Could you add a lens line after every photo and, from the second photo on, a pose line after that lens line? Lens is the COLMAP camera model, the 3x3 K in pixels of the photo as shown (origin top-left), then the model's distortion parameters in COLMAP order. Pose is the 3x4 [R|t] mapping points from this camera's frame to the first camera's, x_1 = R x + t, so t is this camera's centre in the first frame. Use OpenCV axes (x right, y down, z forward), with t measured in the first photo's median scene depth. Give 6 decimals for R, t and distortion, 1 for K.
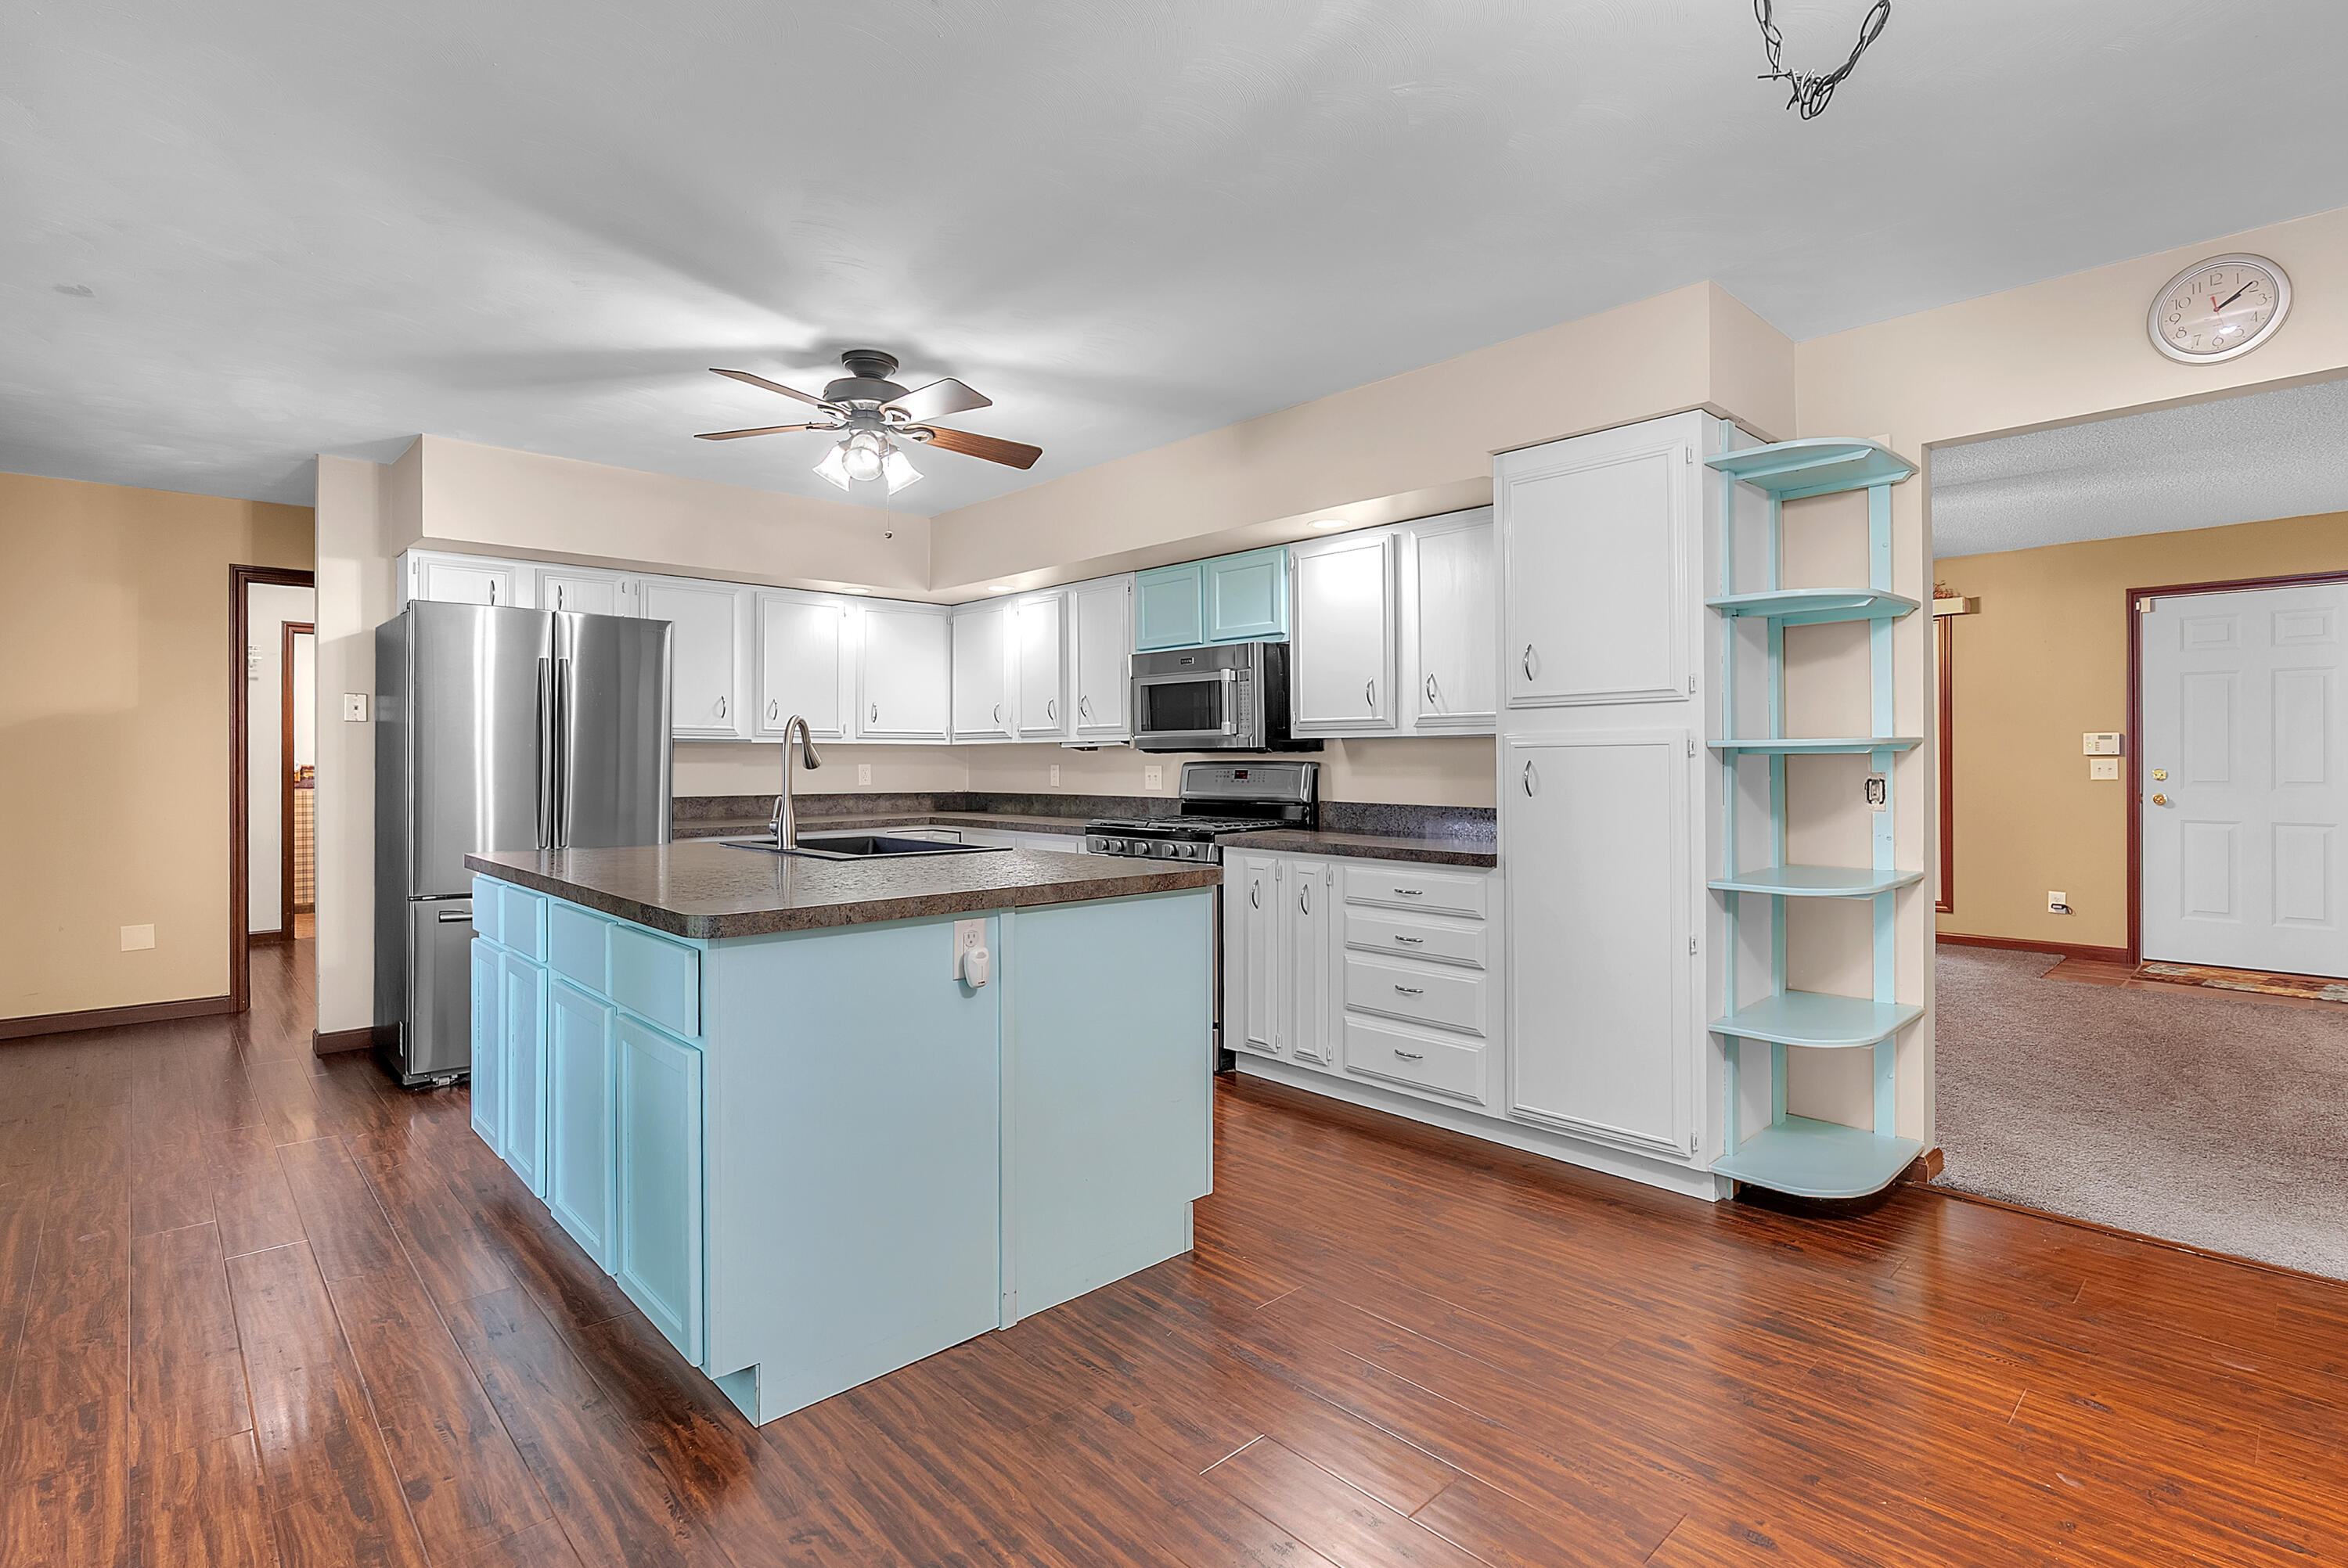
lens RADIAL K [[1110.2, 0, 1162.6], [0, 1110.2, 759.4], [0, 0, 1]] dist [0.000044, 0.001455]
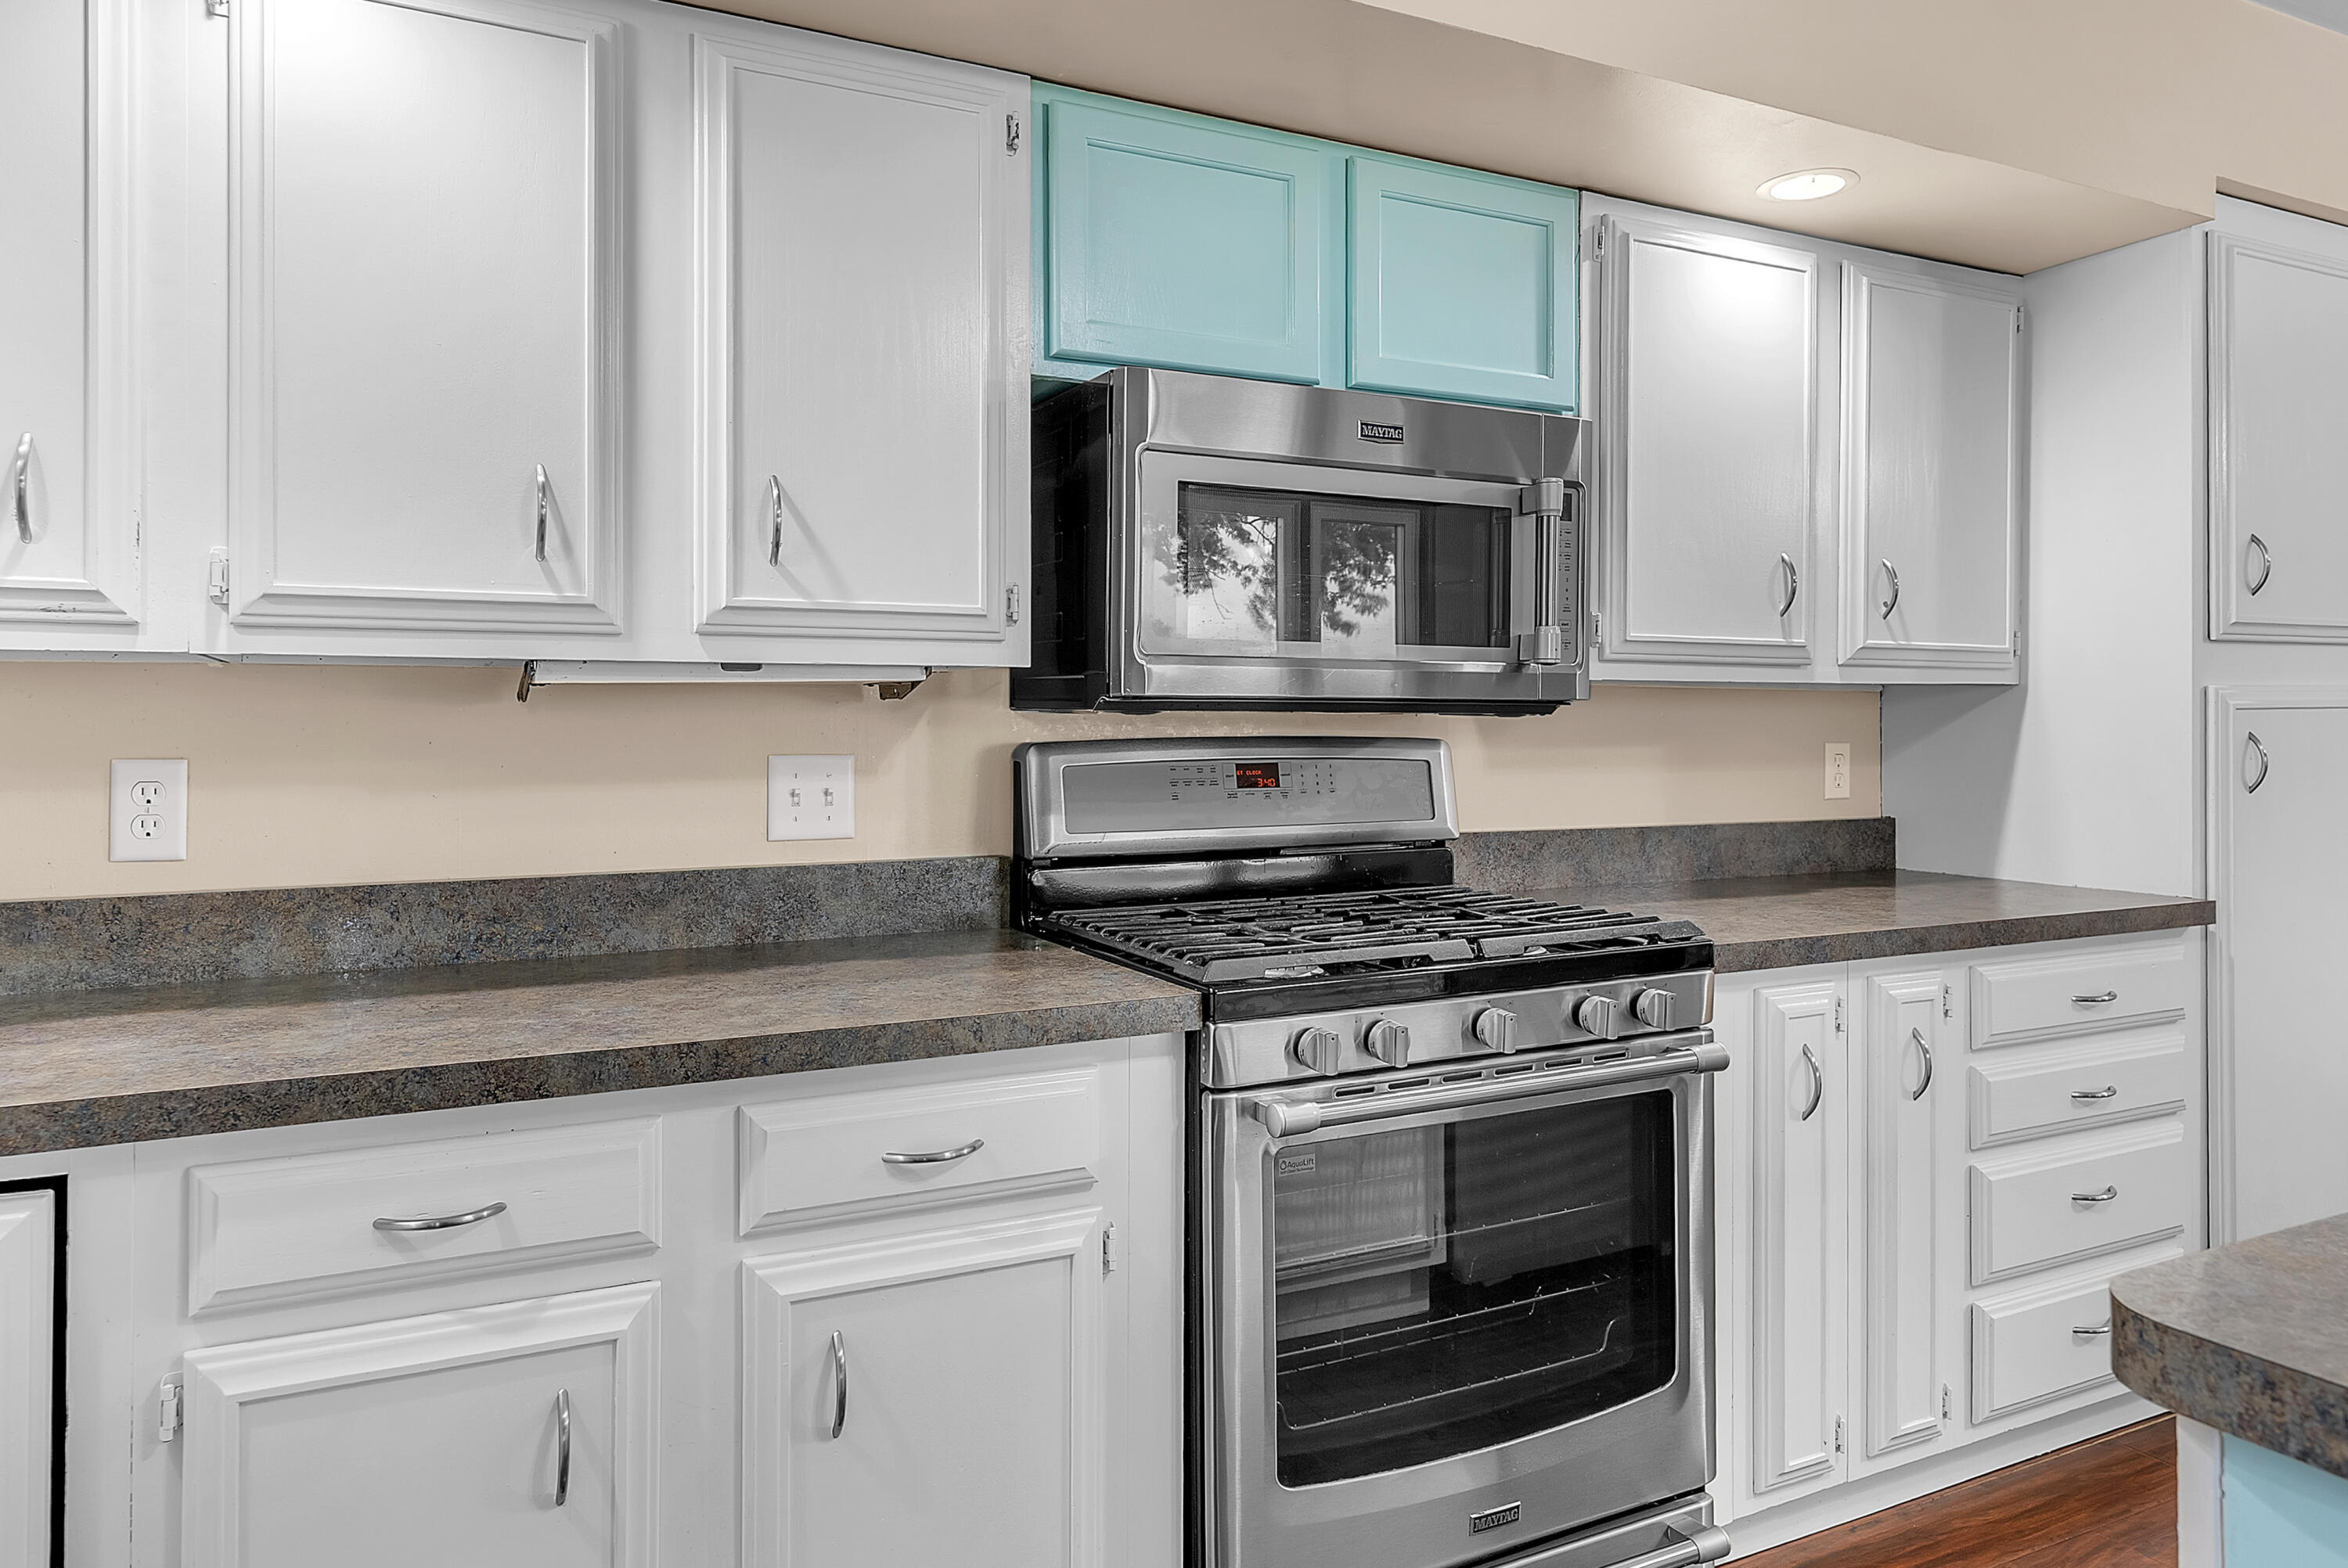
lens RADIAL K [[1513.1, 0, 1184.7], [0, 1513.1, 717.6], [0, 0, 1]] dist [-0.002466, 0.001667]
pose [[0.279958, 0.007433, 0.959984, -0.442631], [0.003153, 0.999958, -0.008662, -0.000920], [-0.960007, 0.005452, 0.279922, 0.978507]]
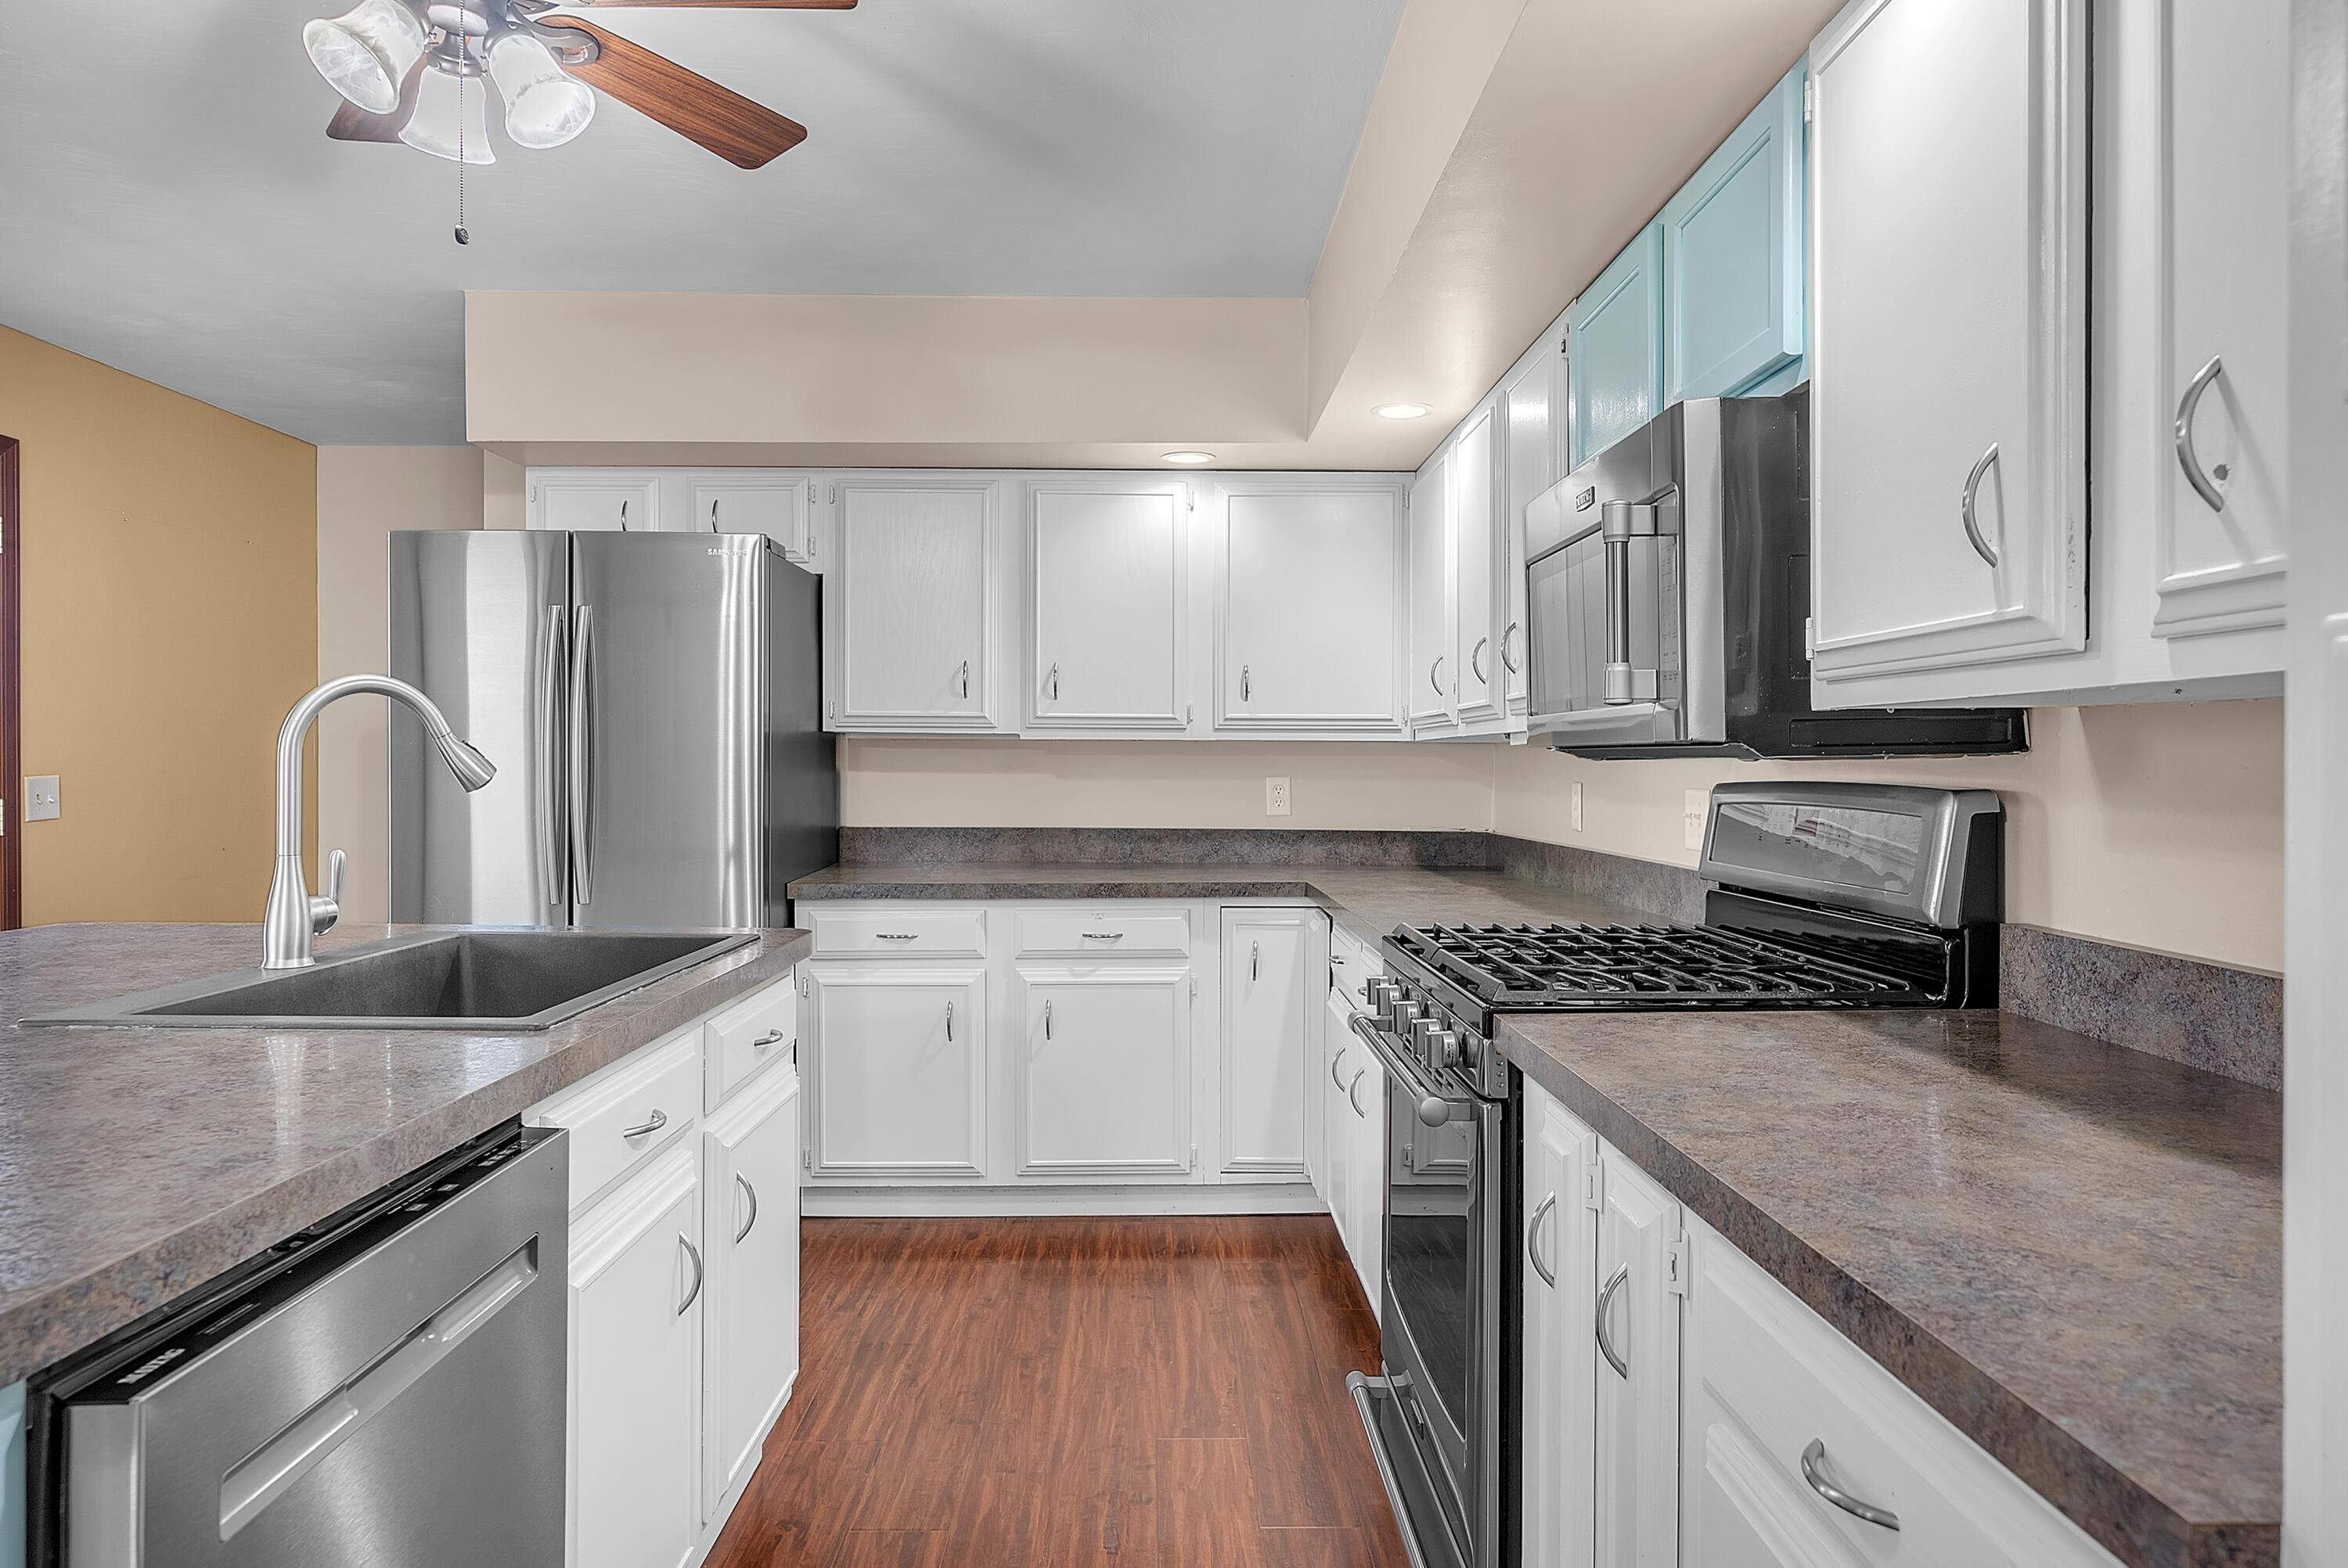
lens RADIAL K [[1443.2, 0, 1162.4], [0, 1443.2, 773.6], [0, 0, 1]] dist [0.003932, 0.000363]
pose [[0.741039, 0.009419, -0.671396, 0.244063], [-0.006114, 0.999955, 0.007280, -0.003605], [0.671434, -0.001290, 0.741063, 0.597210]]
